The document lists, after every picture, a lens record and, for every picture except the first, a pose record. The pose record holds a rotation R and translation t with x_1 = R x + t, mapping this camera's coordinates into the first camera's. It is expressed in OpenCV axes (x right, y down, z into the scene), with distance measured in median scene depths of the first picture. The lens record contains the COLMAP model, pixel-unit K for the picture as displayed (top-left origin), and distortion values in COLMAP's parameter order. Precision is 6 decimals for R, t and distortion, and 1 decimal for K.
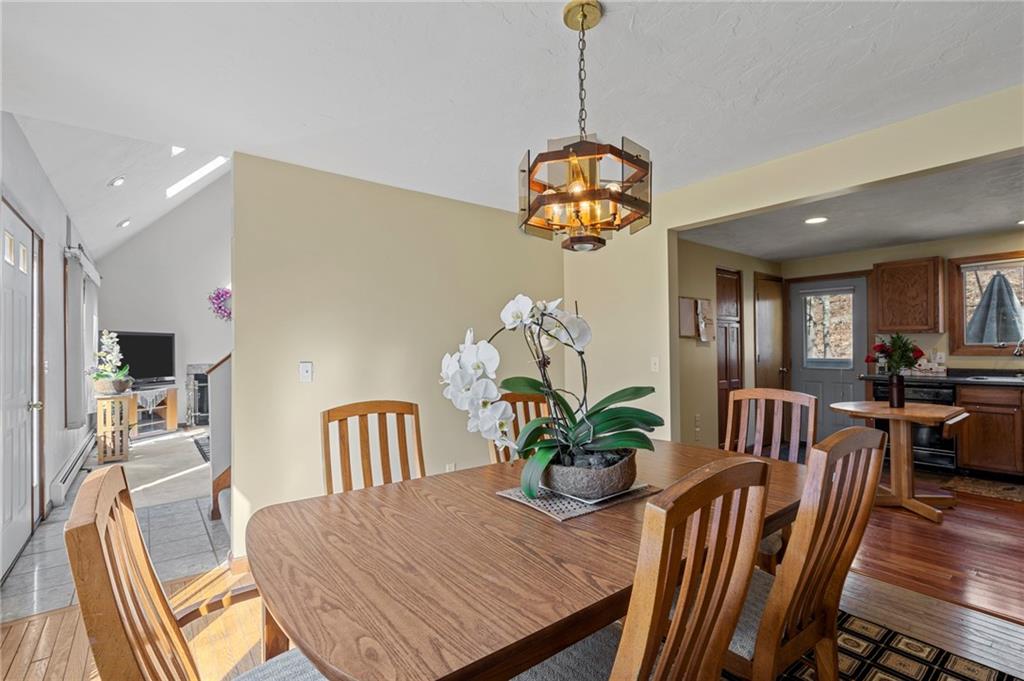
lens RADIAL K [[459.1, 0, 515.3], [0, 459.1, 345.7], [0, 0, 1]] dist [-0.006985, 0.003052]
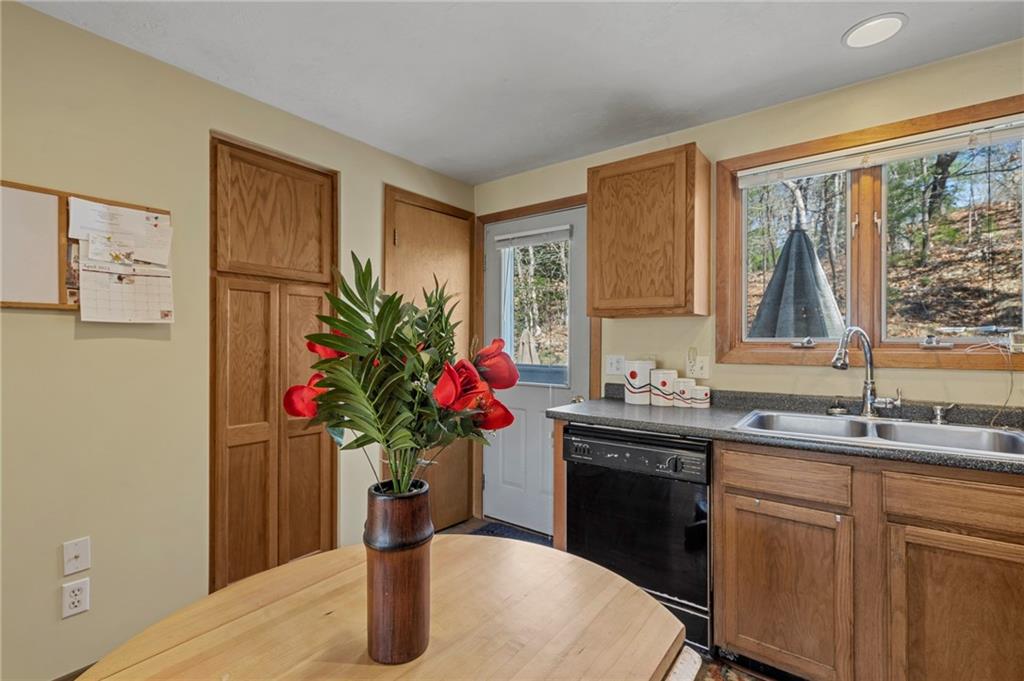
lens RADIAL K [[459.1, 0, 505.4], [0, 459.1, 342.6], [0, 0, 1]] dist [-0.006985, 0.003052]
pose [[0.967110, 0.010189, 0.254153, 0.611646], [-0.012538, 0.999892, 0.007624, -0.001051], [-0.254048, -0.010560, 0.967134, 0.589707]]
